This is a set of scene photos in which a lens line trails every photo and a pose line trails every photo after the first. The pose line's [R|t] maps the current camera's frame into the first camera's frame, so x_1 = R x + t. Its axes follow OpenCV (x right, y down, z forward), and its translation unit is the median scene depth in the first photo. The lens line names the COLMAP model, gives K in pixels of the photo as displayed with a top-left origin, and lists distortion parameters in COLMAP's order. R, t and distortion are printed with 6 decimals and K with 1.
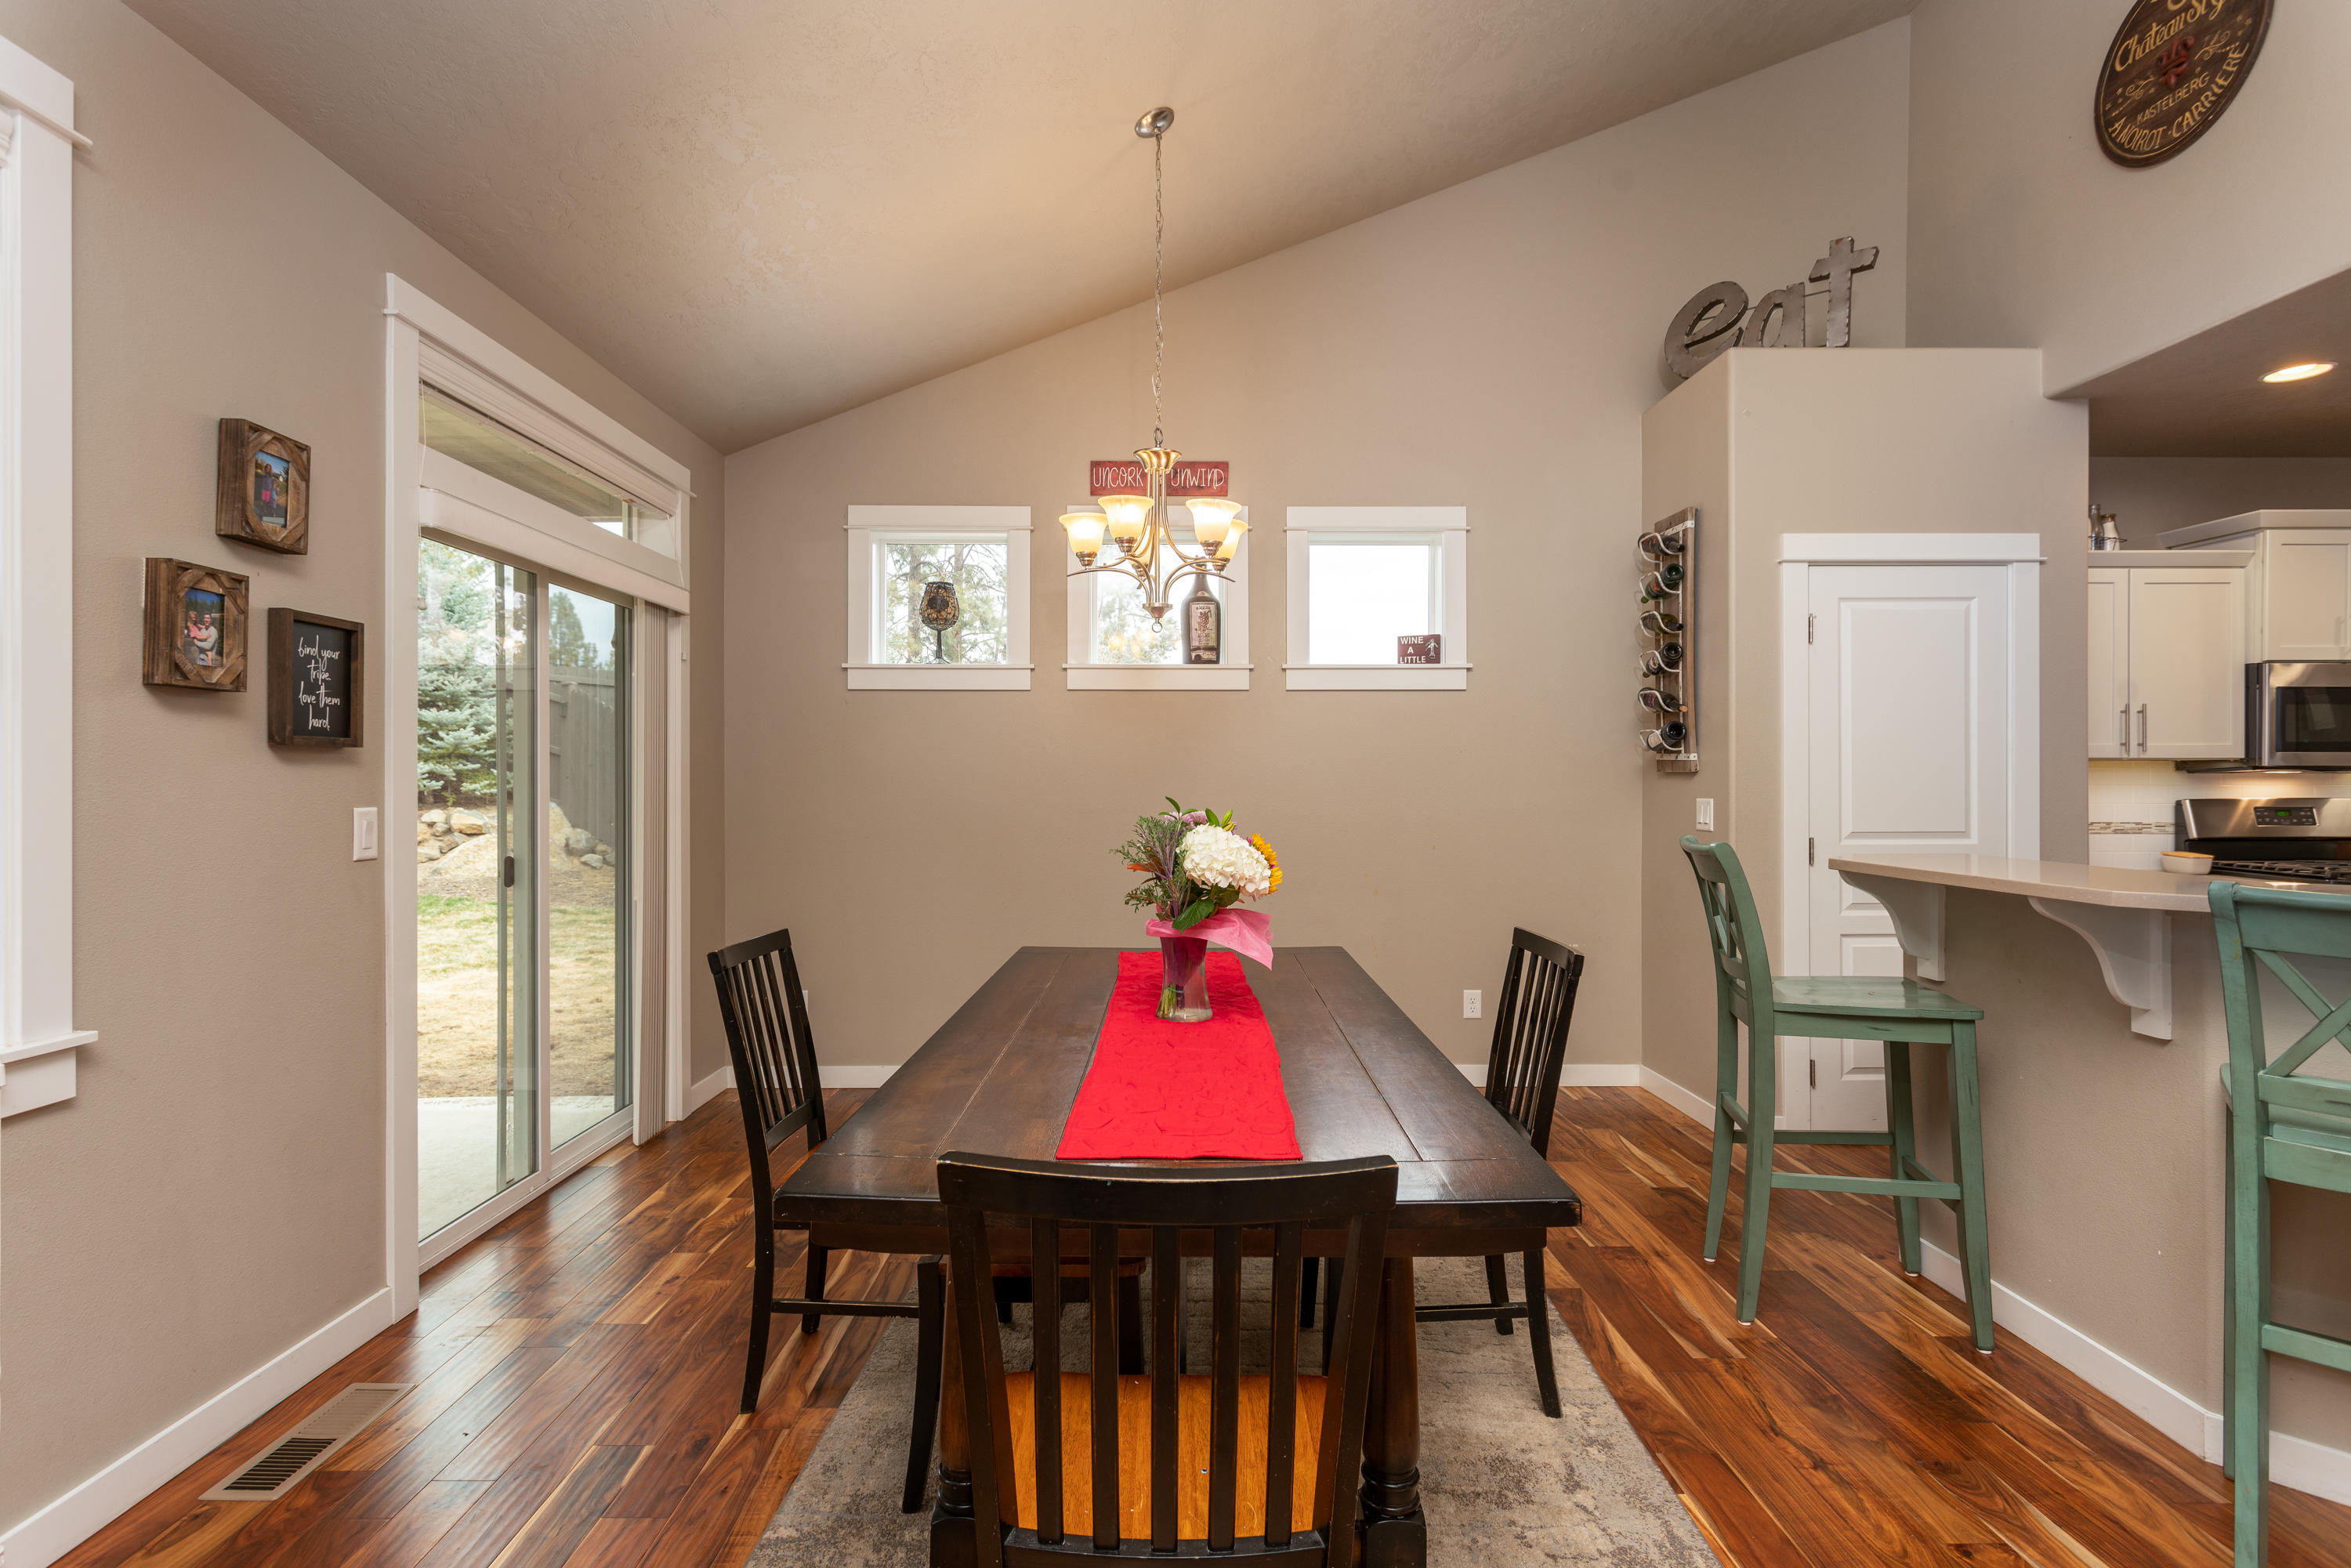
lens RADIAL K [[1125.7, 0, 1169.5], [0, 1125.7, 778.7], [0, 0, 1]] dist [0.003746, 0.000214]
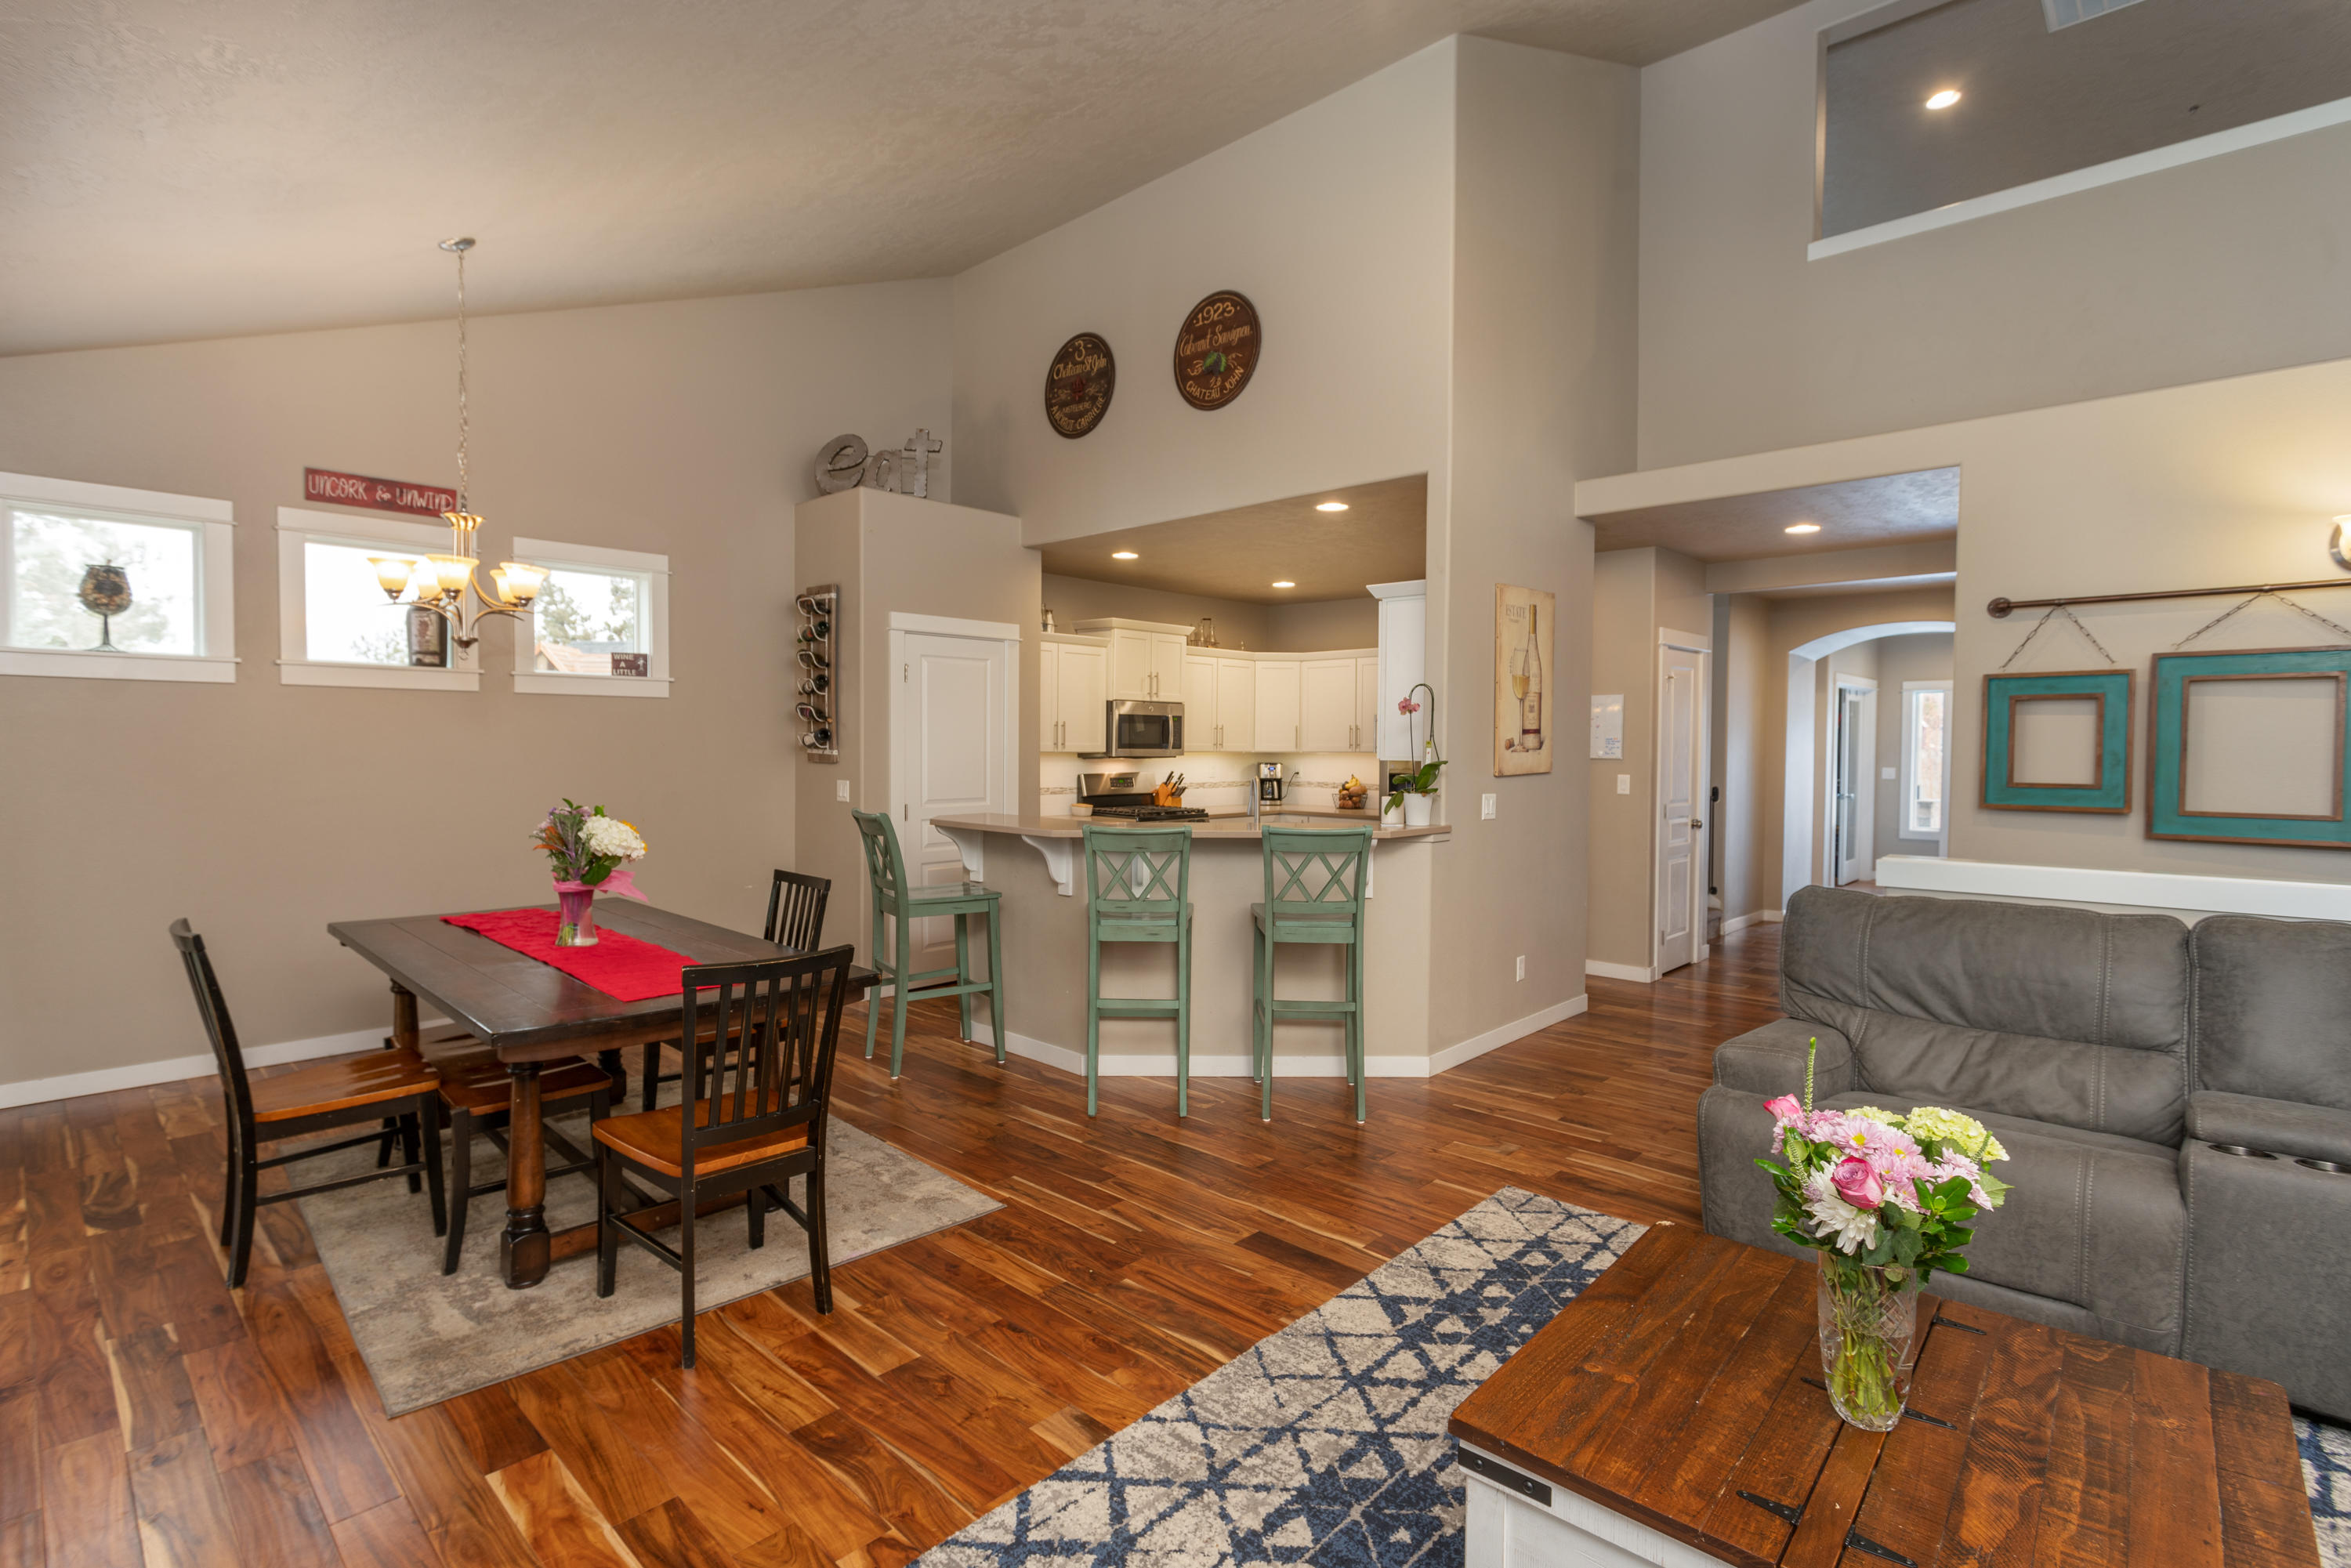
lens RADIAL K [[1108.1, 0, 1168.6], [0, 1108.1, 772.8], [0, 0, 1]] dist [-0.007544, 0.000087]
pose [[0.692949, -0.014113, 0.720849, -0.302791], [-0.008770, 0.999569, 0.028000, -0.039270], [-0.720933, -0.025724, 0.692527, -0.352758]]
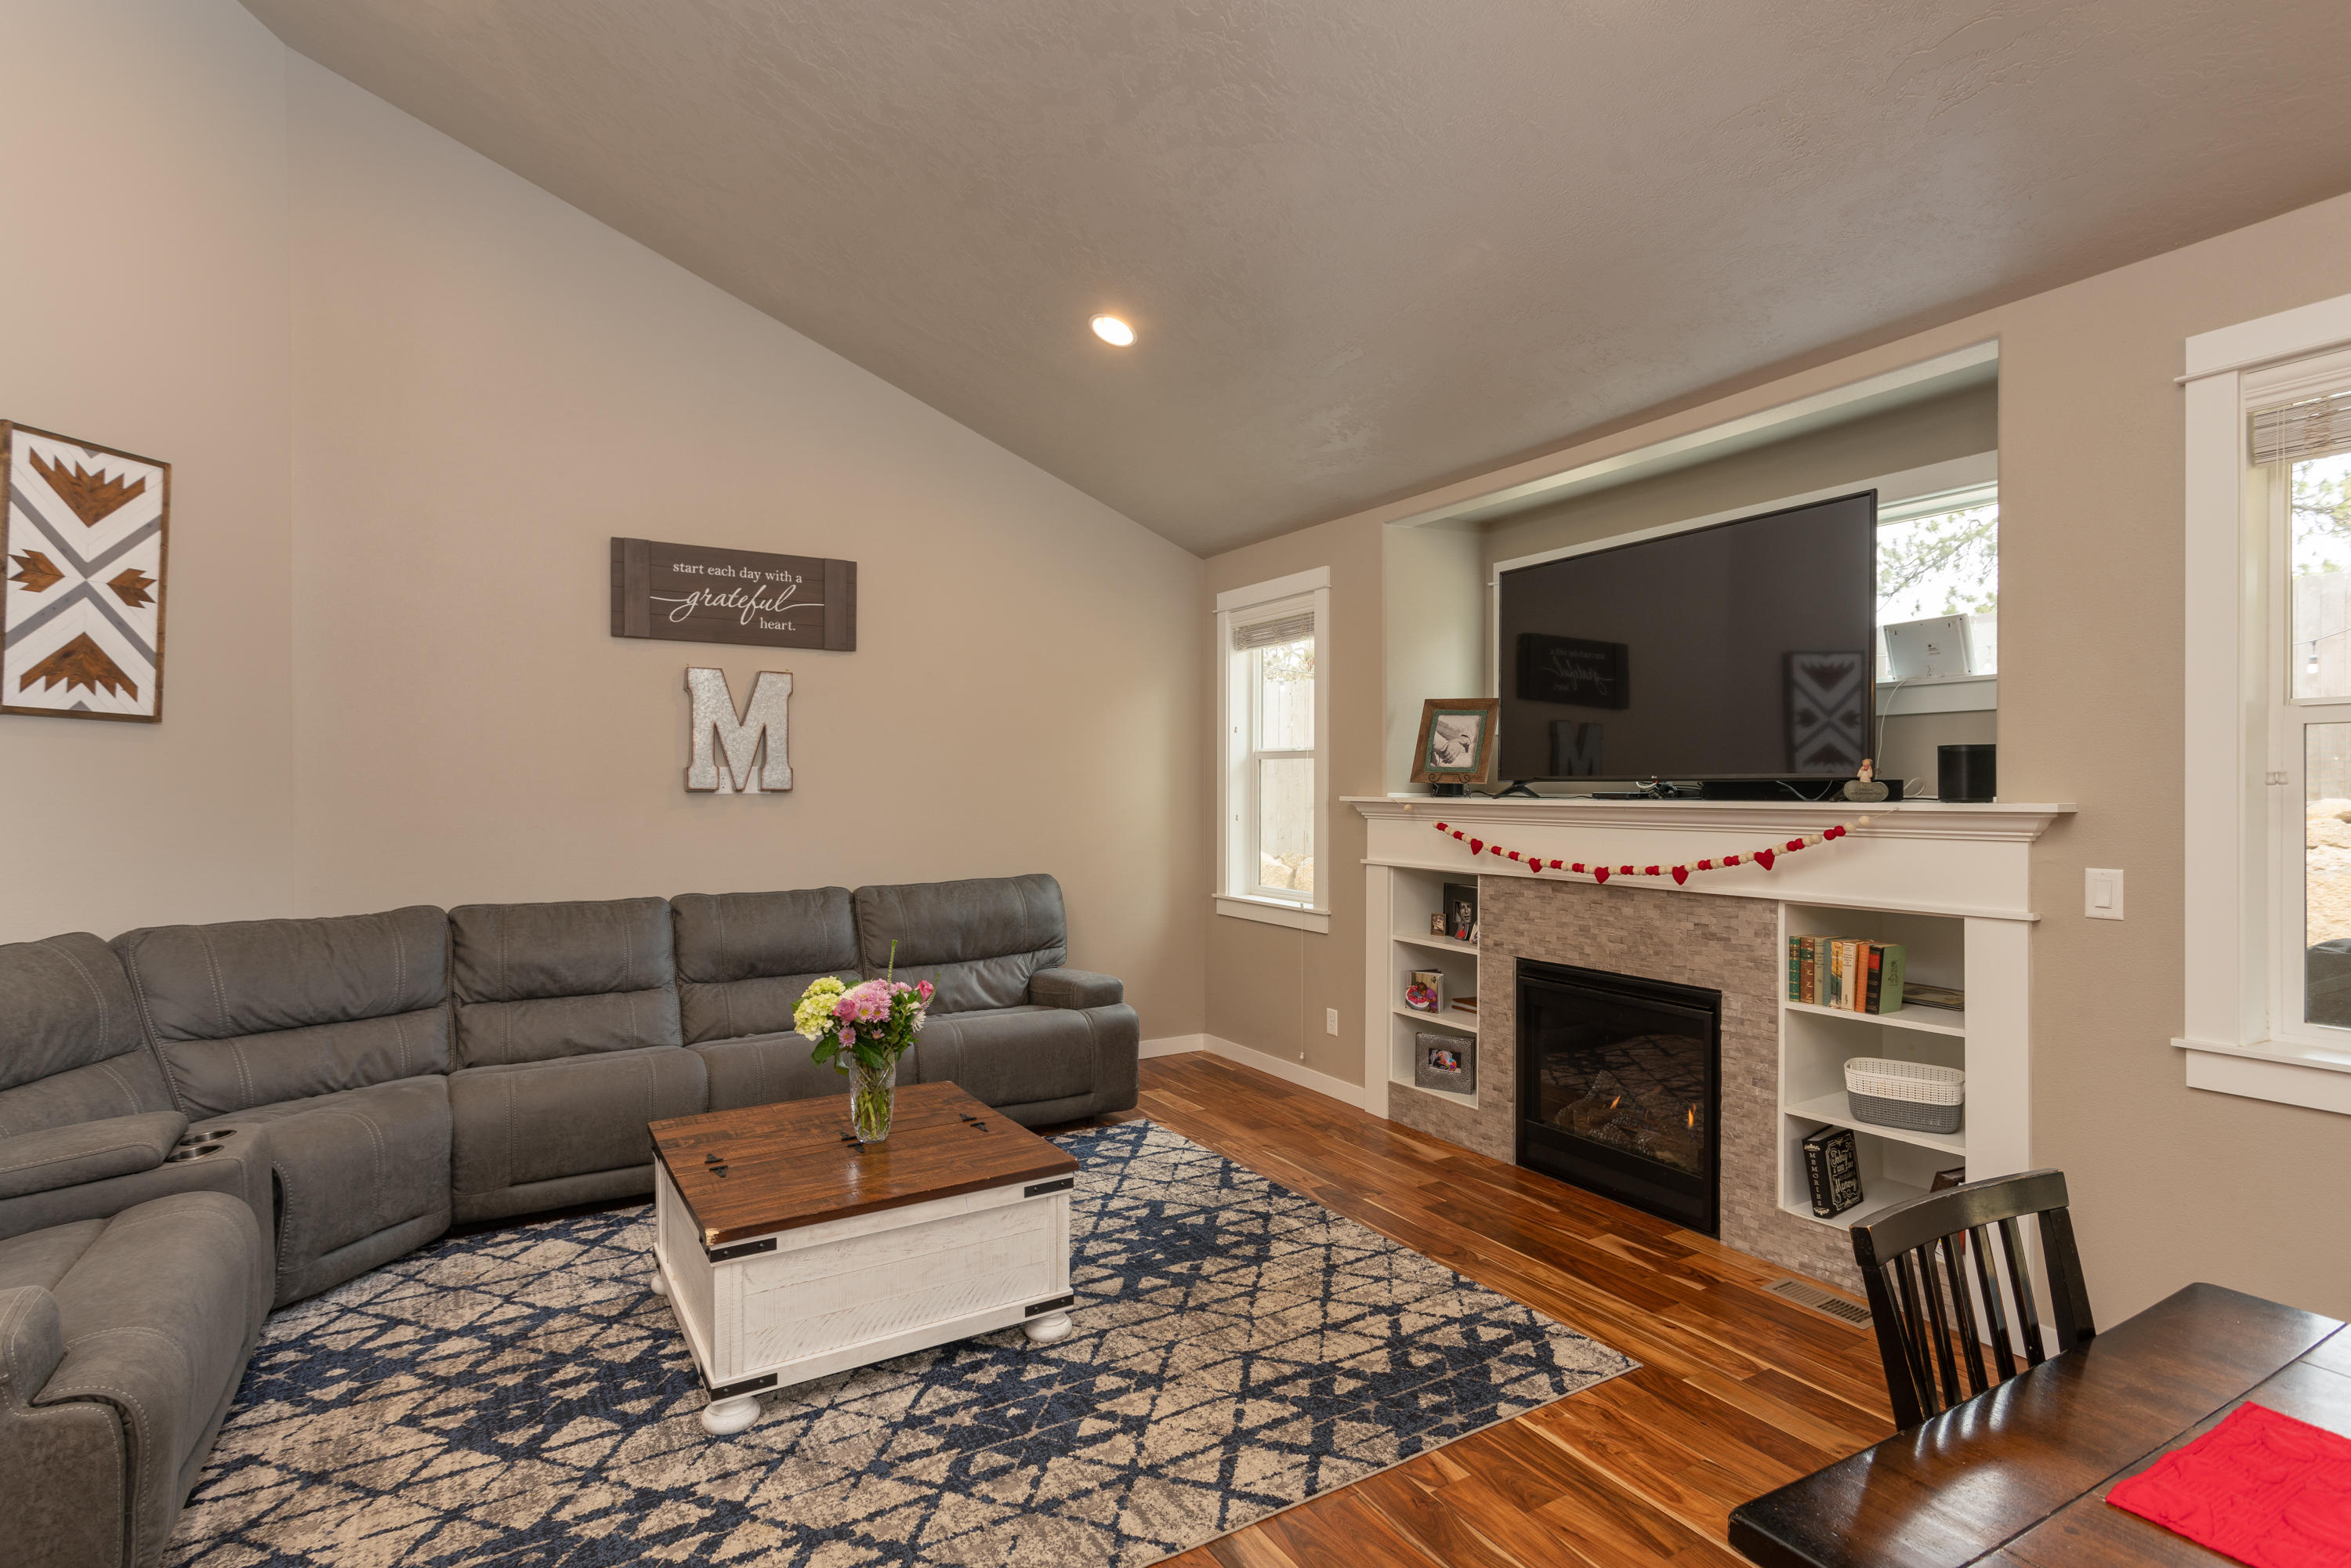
lens RADIAL K [[1137.9, 0, 1161.8], [0, 1137.9, 785.6], [0, 0, 1]] dist [-0.002840, 0.000240]
pose [[-0.866870, -0.000590, -0.498534, 0.367846], [0.001343, 0.999993, -0.003517, -0.036079], [0.498532, -0.003718, -0.866863, 0.503878]]
